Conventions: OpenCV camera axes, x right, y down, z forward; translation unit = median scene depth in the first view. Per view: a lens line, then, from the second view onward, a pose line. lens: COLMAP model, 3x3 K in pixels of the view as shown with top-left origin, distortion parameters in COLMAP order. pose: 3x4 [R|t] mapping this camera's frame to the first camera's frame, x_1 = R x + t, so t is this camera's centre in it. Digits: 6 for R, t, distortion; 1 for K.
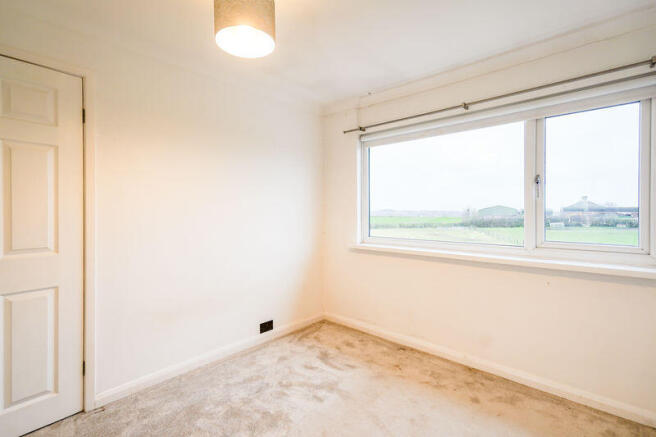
lens RADIAL K [[300.8, 0, 326.6], [0, 300.8, 217.0], [0, 0, 1]] dist [0.019305, -0.000173]
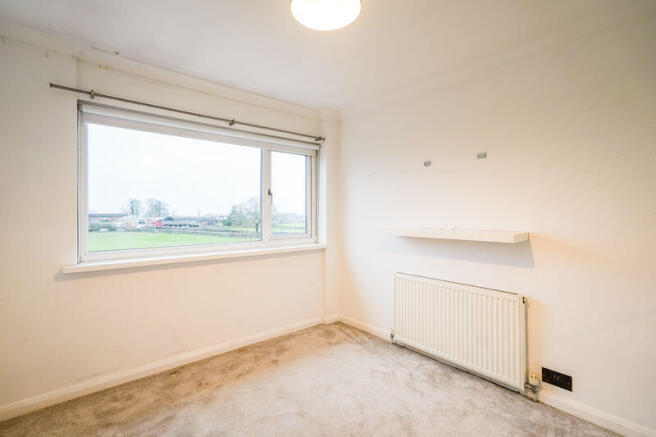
lens RADIAL K [[296.4, 0, 324.6], [0, 296.4, 214.4], [0, 0, 1]] dist [0.001357, 0.000688]
pose [[0.158262, 0.001502, 0.987396, -0.588574], [0.027494, 0.999604, -0.005927, -0.001414], [-0.987014, 0.028085, 0.158158, 0.480787]]
